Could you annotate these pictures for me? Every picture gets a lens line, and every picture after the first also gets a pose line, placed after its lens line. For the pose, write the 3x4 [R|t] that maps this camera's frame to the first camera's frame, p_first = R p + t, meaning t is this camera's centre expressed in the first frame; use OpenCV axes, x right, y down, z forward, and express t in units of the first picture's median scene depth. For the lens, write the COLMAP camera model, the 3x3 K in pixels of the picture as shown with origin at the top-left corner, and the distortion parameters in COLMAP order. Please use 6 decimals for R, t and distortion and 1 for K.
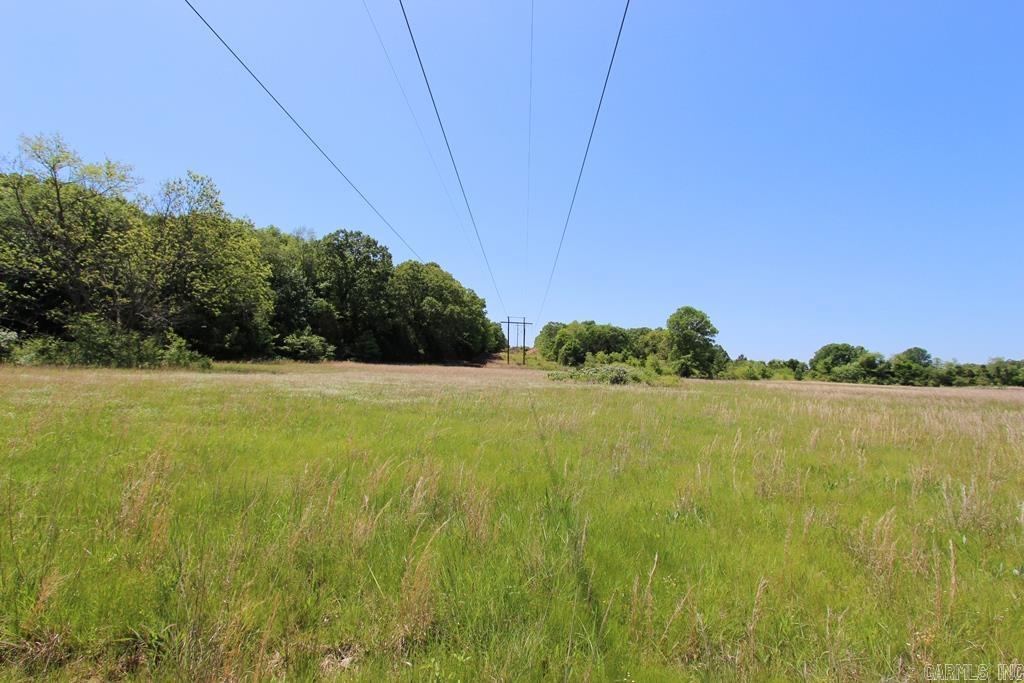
lens RADIAL K [[474.0, 0, 510.9], [0, 474.0, 344.2], [0, 0, 1]] dist [-0.022932, 0.005282]
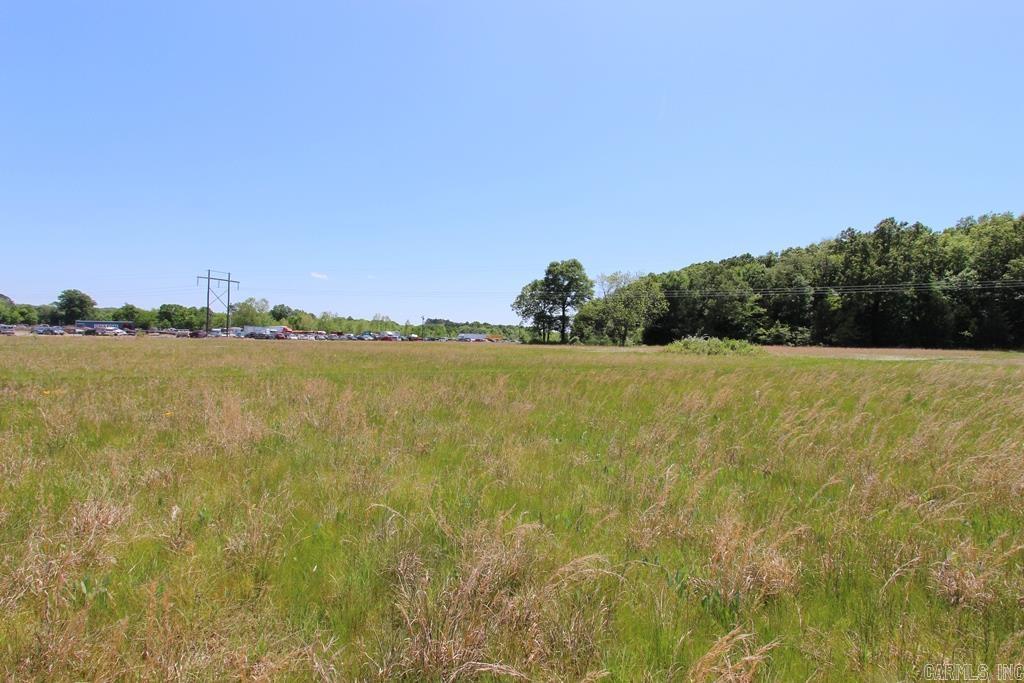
lens RADIAL K [[474.0, 0, 509.7], [0, 474.0, 349.6], [0, 0, 1]] dist [-0.022932, 0.005282]
pose [[-0.302101, -0.027382, -0.952882, 0.328121], [0.014311, 0.999344, -0.033255, 0.023708], [0.953168, -0.023683, -0.301511, 0.197207]]
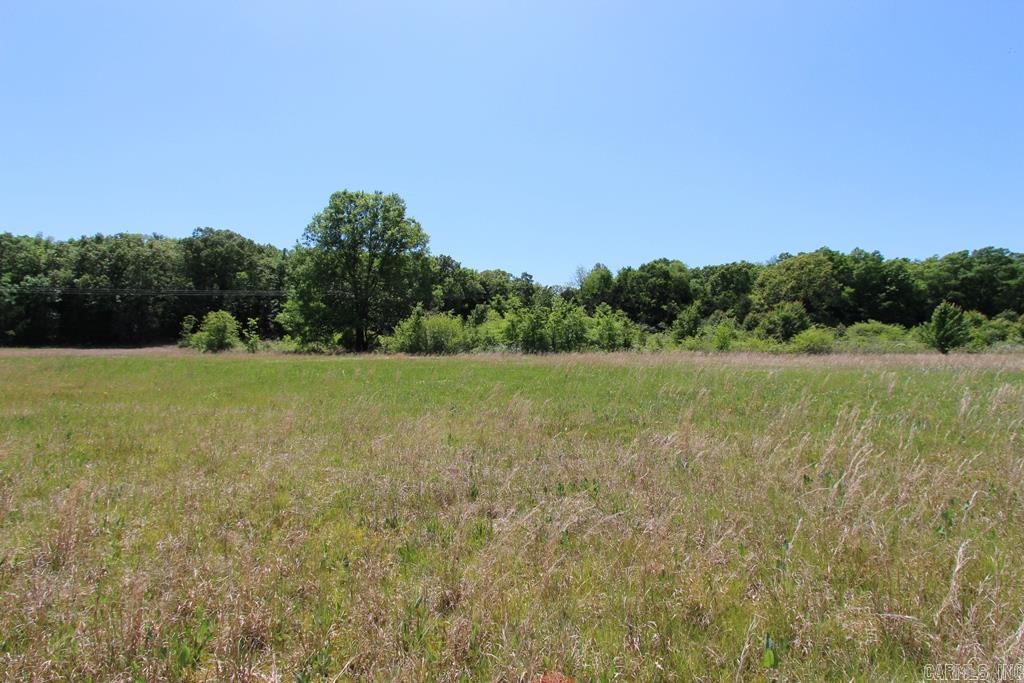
lens RADIAL K [[474.0, 0, 512.3], [0, 474.0, 343.6], [0, 0, 1]] dist [-0.022932, 0.005282]
pose [[0.664217, -0.045357, -0.746163, 0.448775], [0.065305, 0.997862, -0.002525, 0.040954], [0.744682, -0.047051, 0.665759, 0.450959]]
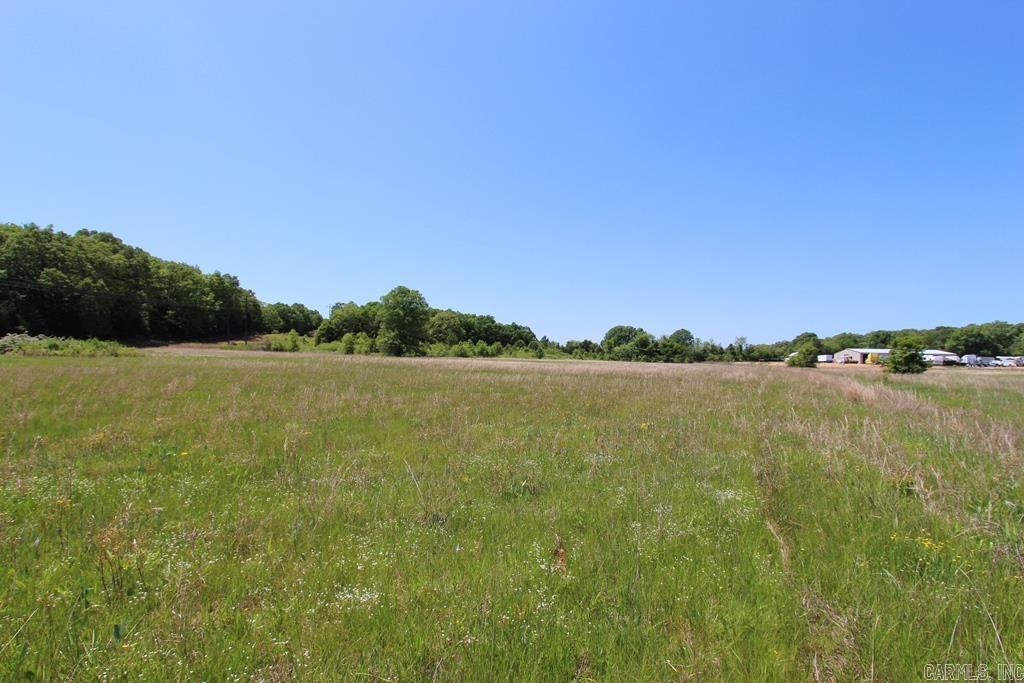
lens RADIAL K [[474.0, 0, 510.6], [0, 474.0, 347.0], [0, 0, 1]] dist [-0.022932, 0.005282]
pose [[0.975358, -0.008330, 0.220471, 0.213802], [-0.000029, 0.999282, 0.037881, 0.007183], [-0.220628, -0.036954, 0.974658, -0.031455]]
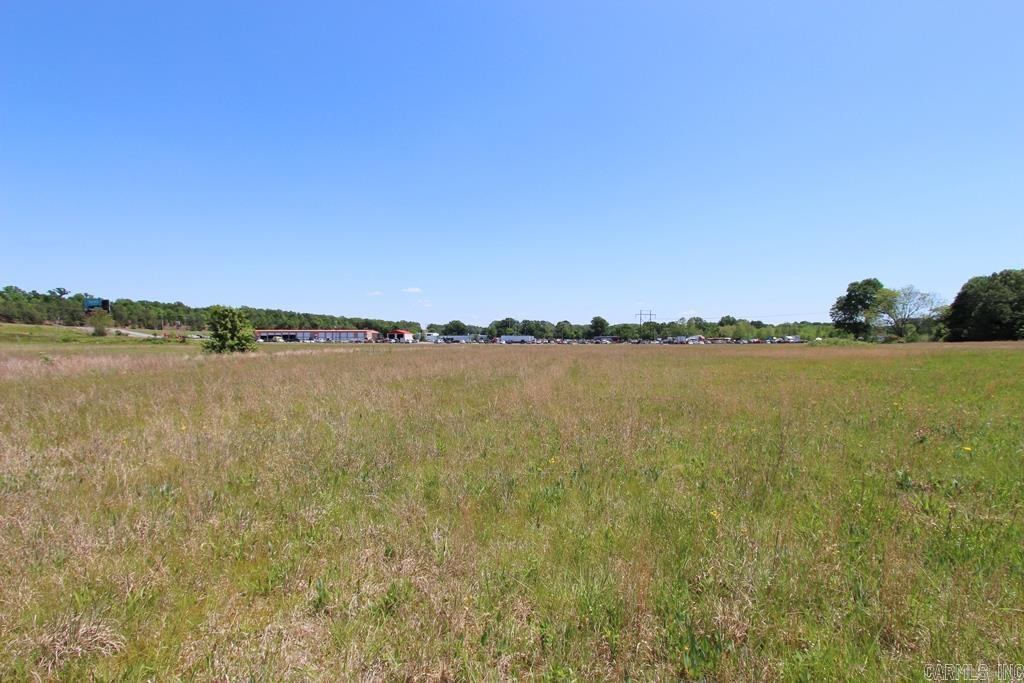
lens RADIAL K [[474.0, 0, 511.0], [0, 474.0, 342.0], [0, 0, 1]] dist [-0.022932, 0.005282]
pose [[-0.949257, -0.035308, -0.312514, 0.505669], [-0.017452, 0.998061, -0.059752, 0.047884], [0.314017, -0.051266, -0.948032, 0.564510]]
